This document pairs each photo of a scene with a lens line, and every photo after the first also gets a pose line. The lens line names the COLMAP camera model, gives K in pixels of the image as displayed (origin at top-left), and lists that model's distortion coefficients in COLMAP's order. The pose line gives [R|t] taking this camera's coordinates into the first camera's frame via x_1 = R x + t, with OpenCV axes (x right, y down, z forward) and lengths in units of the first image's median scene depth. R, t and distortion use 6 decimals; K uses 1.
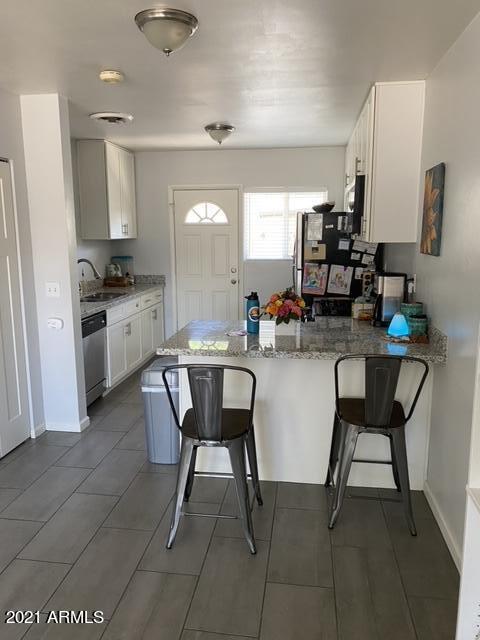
lens RADIAL K [[486.9, 0, 240.0], [0, 486.9, 320.0], [0, 0, 1]] dist [0.008422, -0.000616]
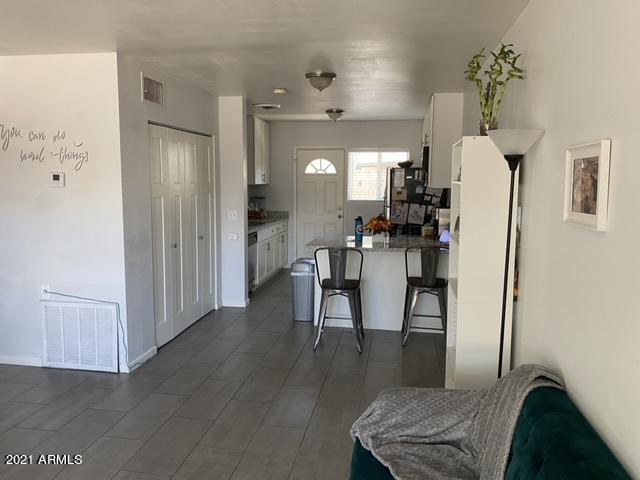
lens RADIAL K [[486.9, 0, 320.0], [0, 486.9, 240.0], [0, 0, 1]] dist [0.008422, -0.000616]
pose [[0.999591, 0.014690, -0.024517, -0.044283], [-0.016031, 0.998335, -0.055408, 0.079806], [0.023662, 0.055779, 0.998163, -0.447659]]
